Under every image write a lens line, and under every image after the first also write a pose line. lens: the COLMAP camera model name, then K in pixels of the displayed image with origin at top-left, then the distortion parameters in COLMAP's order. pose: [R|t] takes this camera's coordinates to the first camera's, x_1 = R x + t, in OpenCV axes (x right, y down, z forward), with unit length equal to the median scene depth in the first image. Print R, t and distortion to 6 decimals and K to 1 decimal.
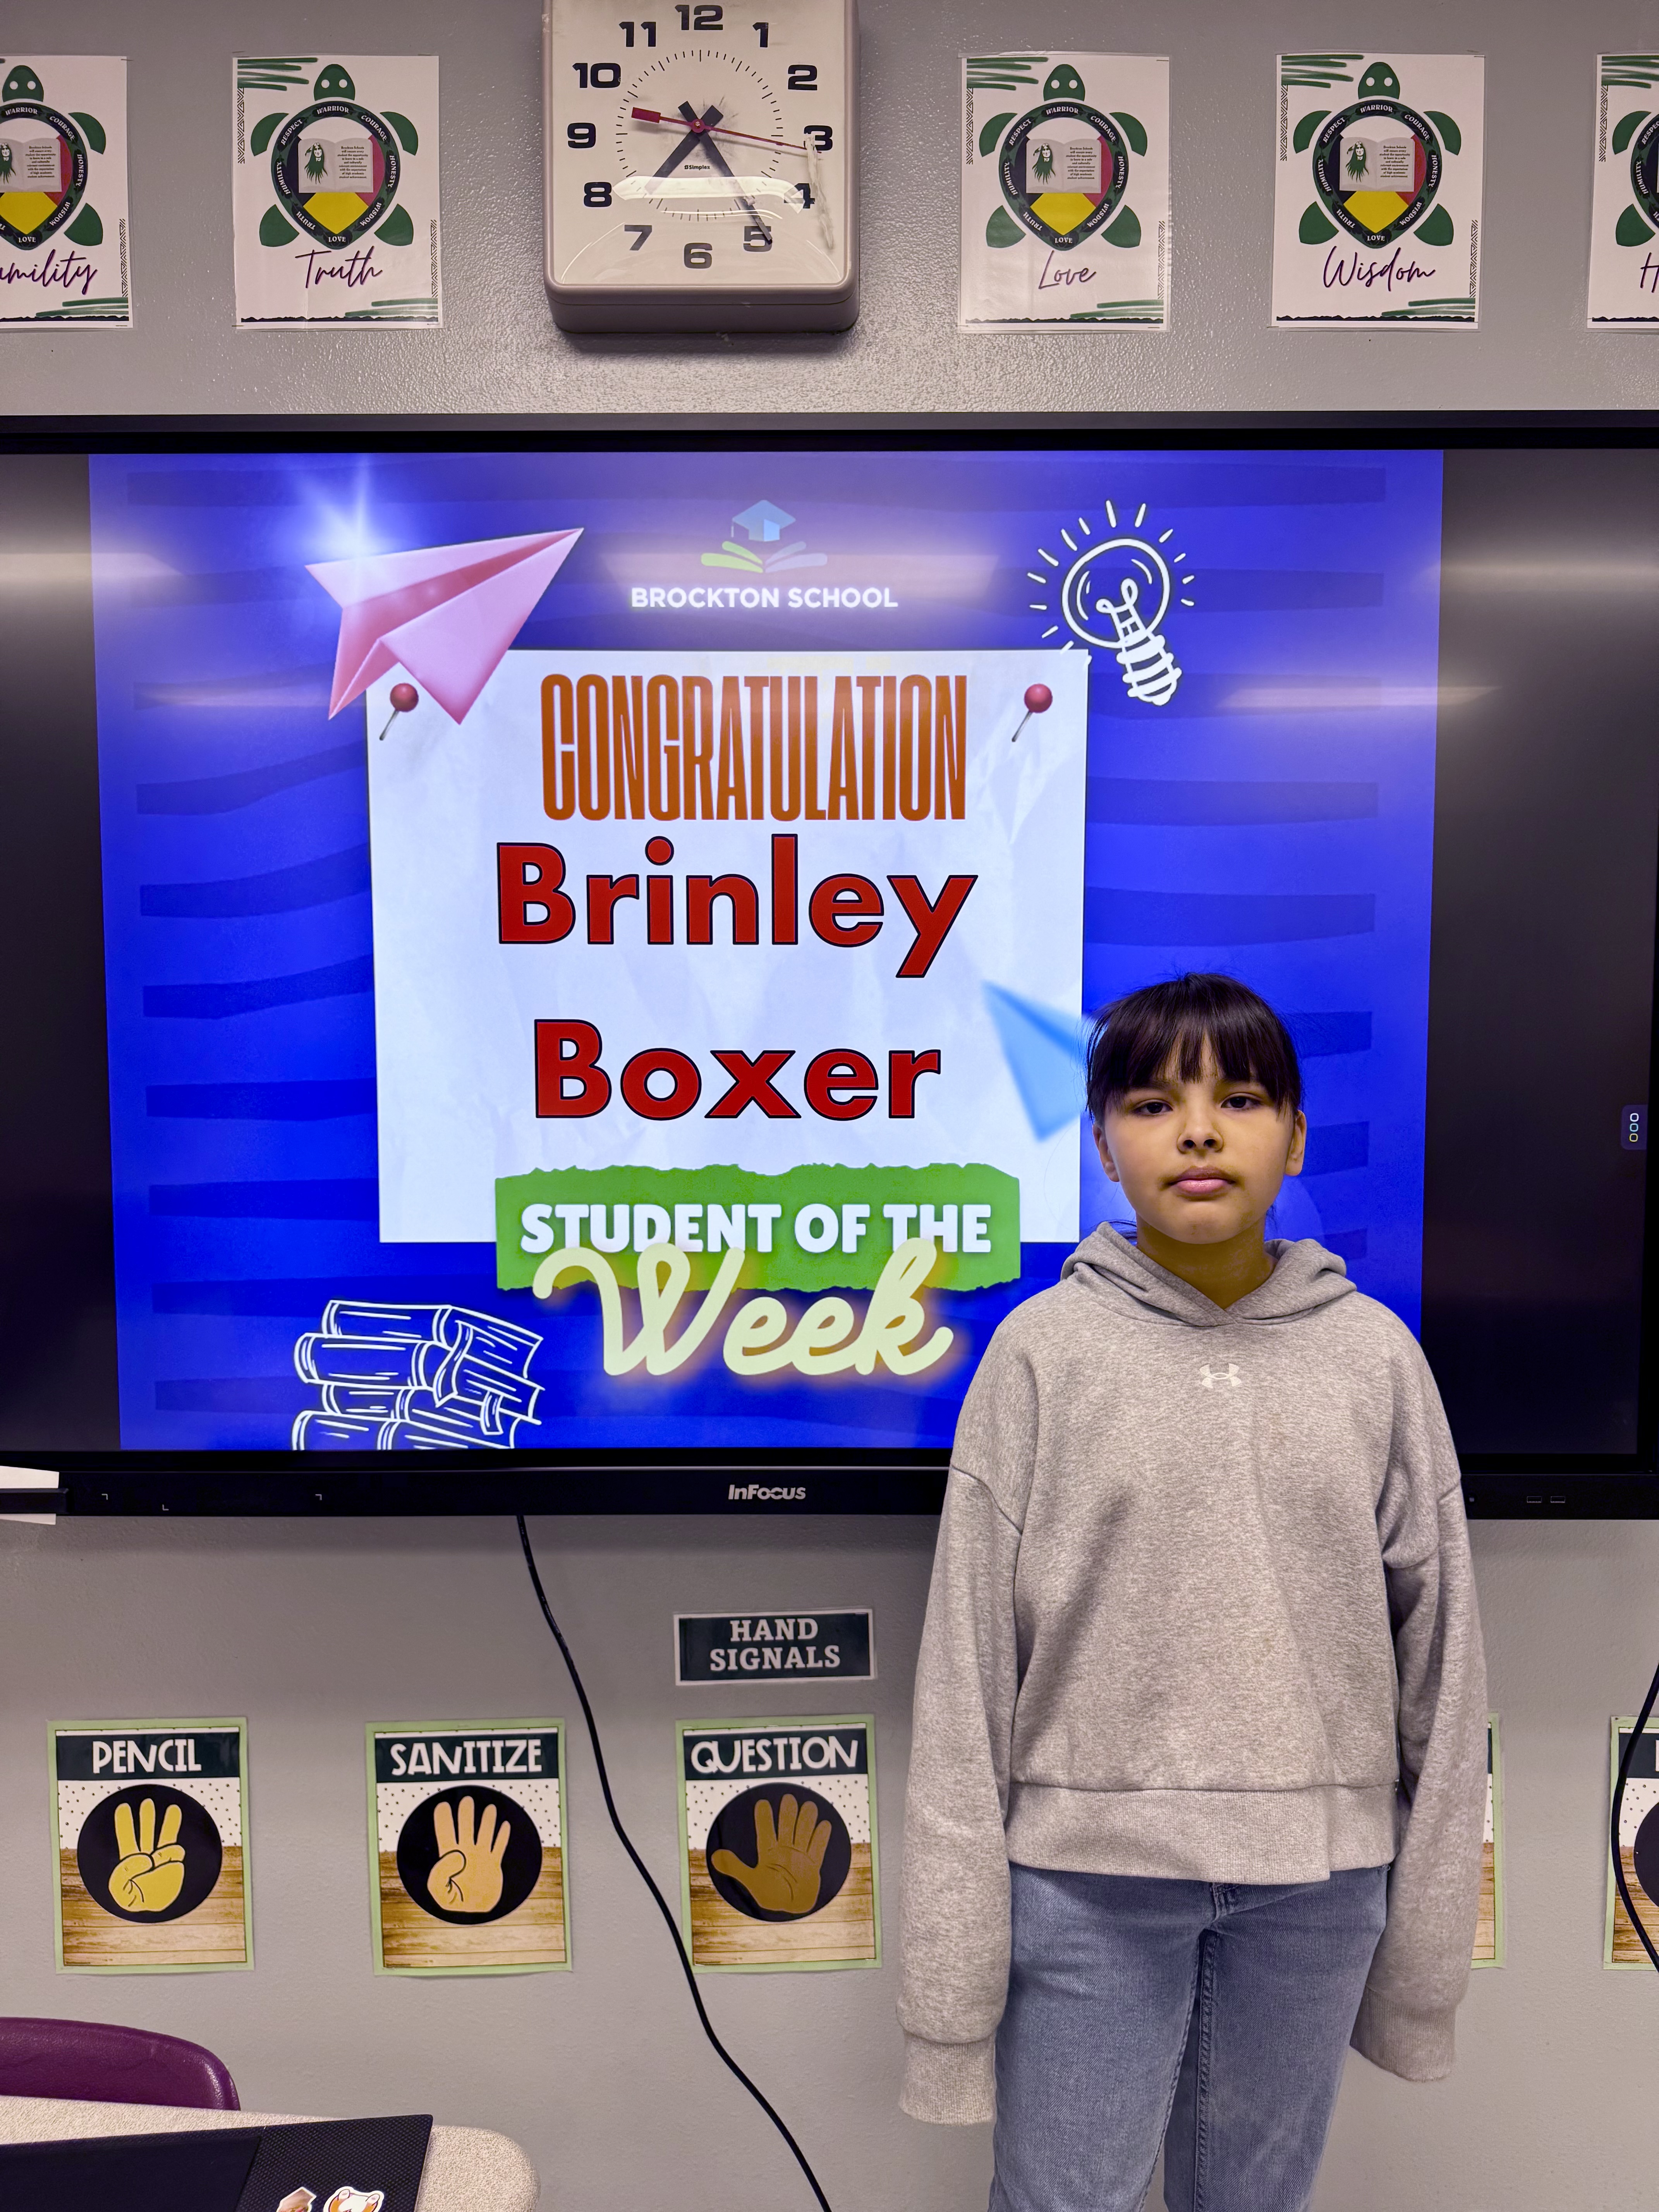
lens RADIAL K [[1525.6, 0, 827.6], [0, 1525.6, 1107.8], [0, 0, 1]] dist [0.027768, -0.027195]
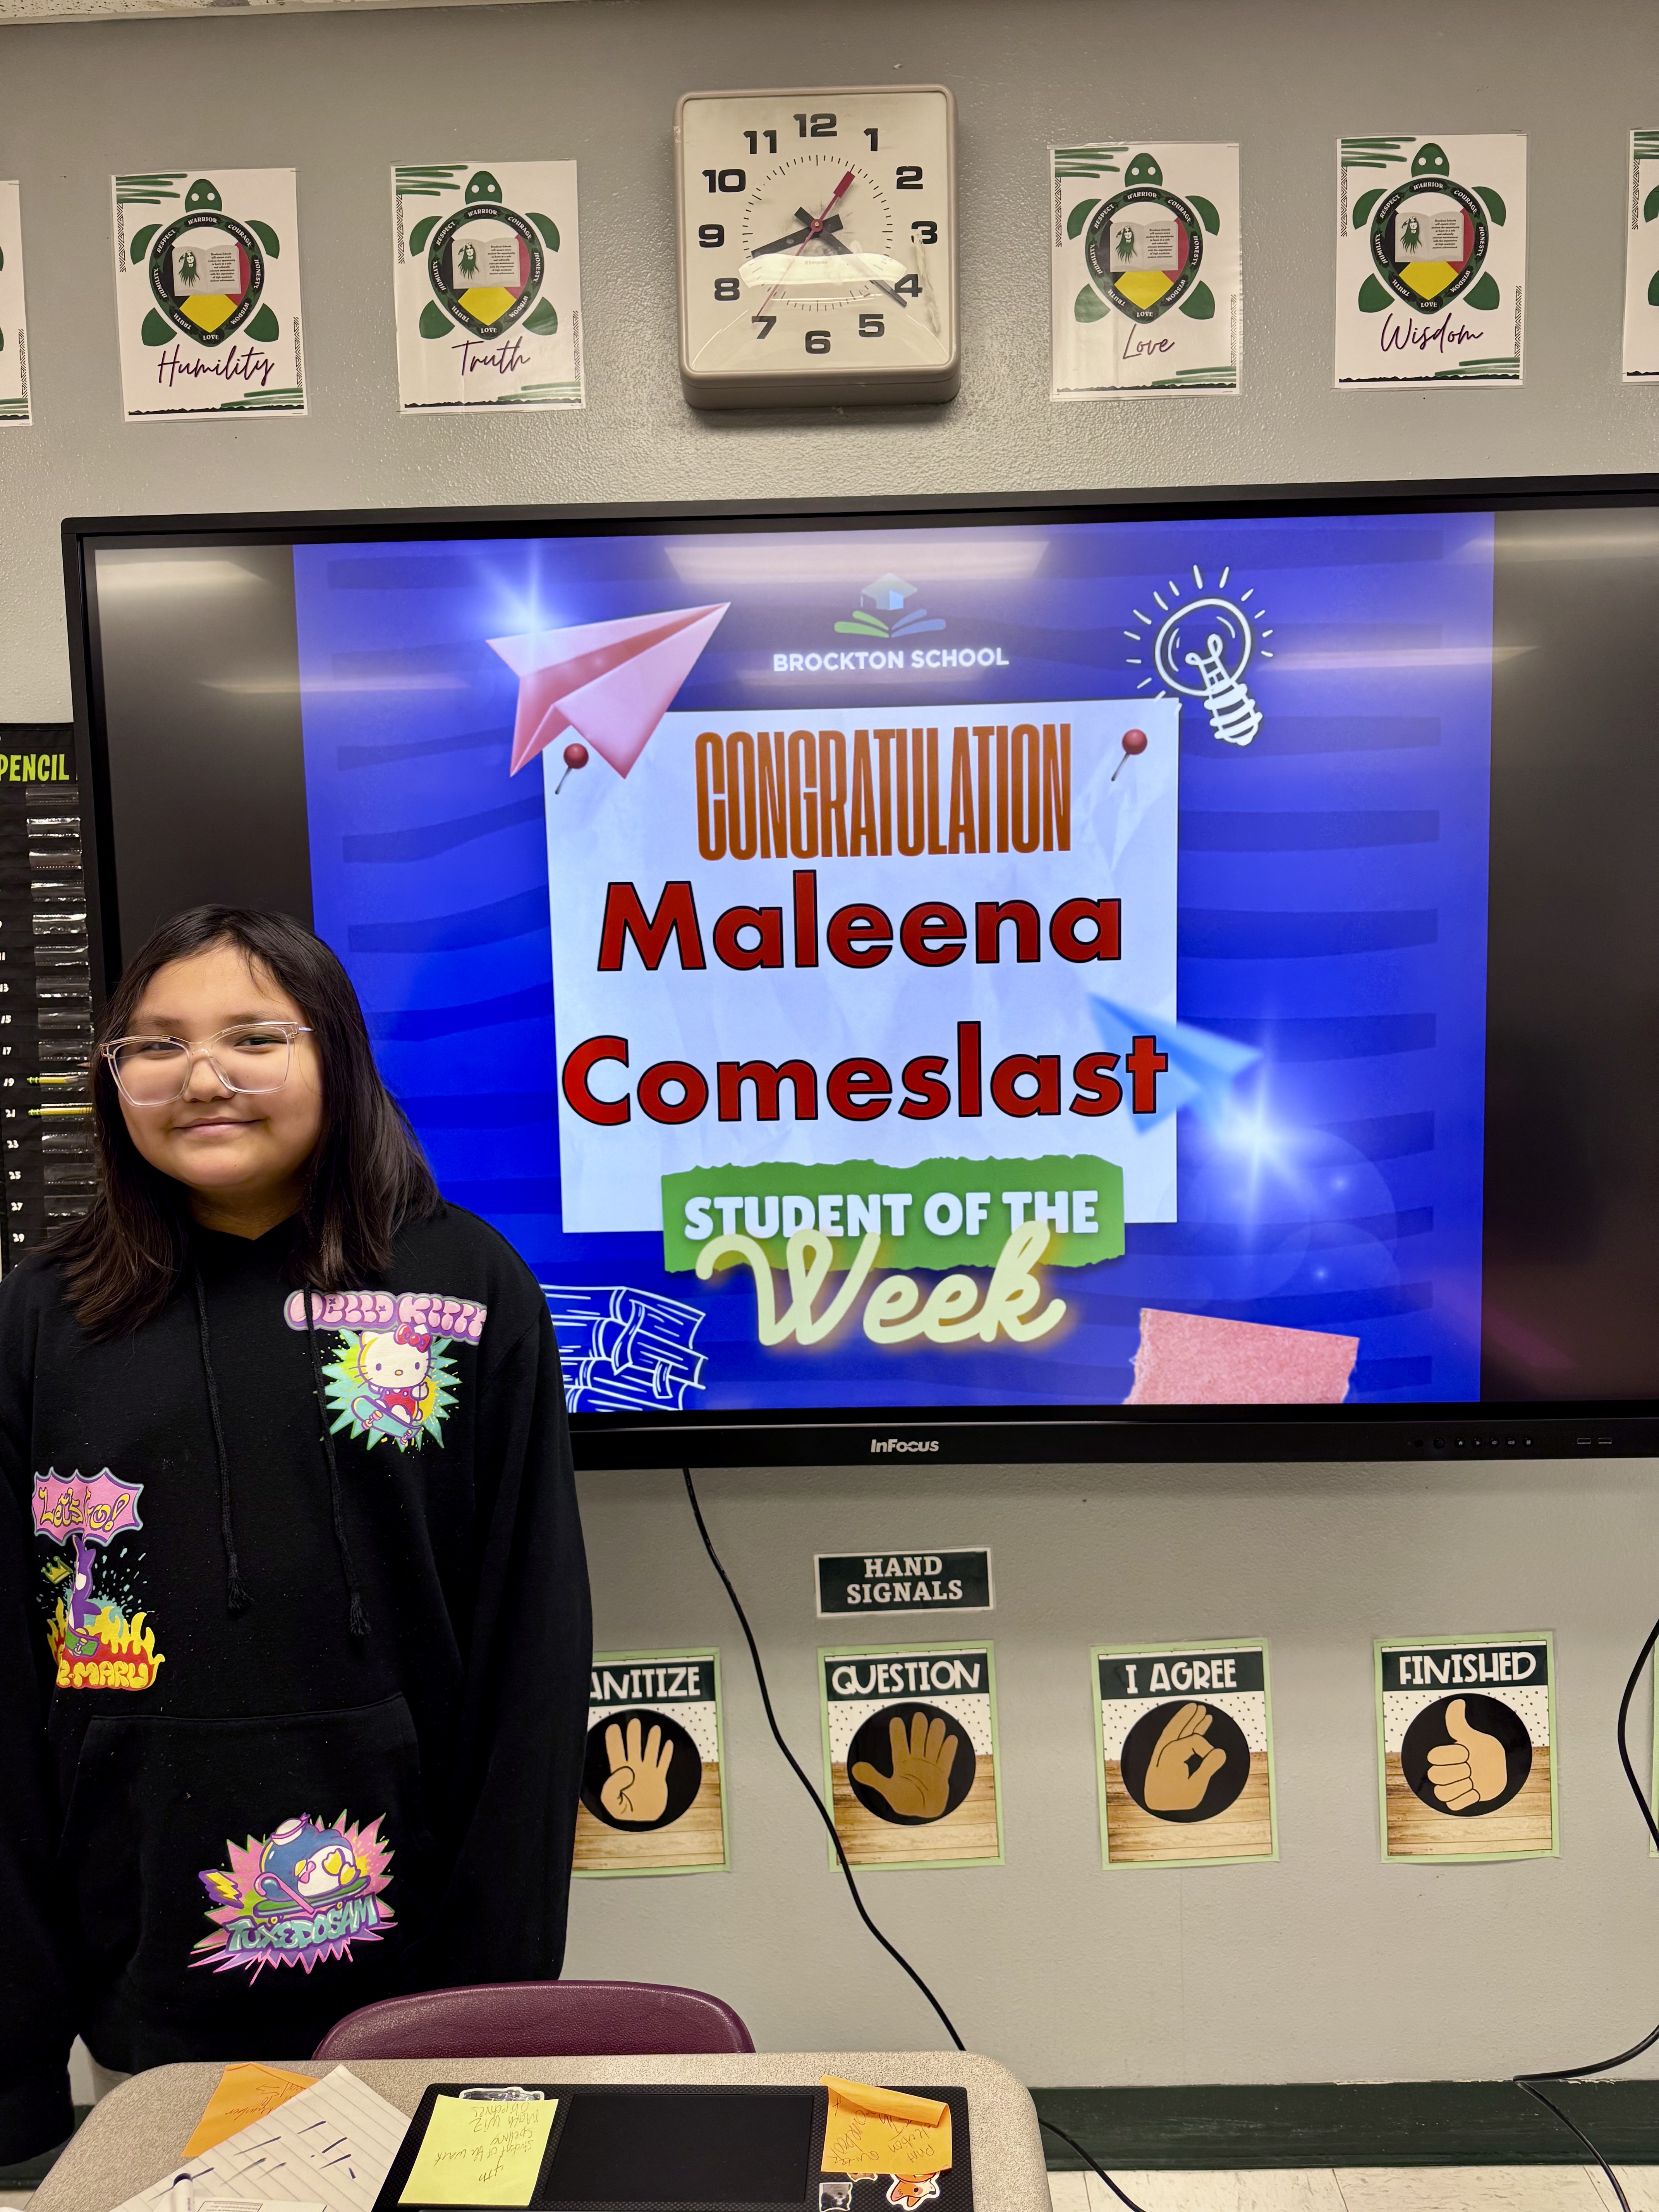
lens RADIAL K [[1525.6, 0, 849.7], [0, 1525.6, 1098.0], [0, 0, 1]] dist [0.027768, -0.027195]
pose [[0.999723, -0.019318, -0.013446, -0.056321], [0.019613, 0.999562, 0.022175, -0.031280], [0.013012, -0.022433, 0.999664, -0.123019]]
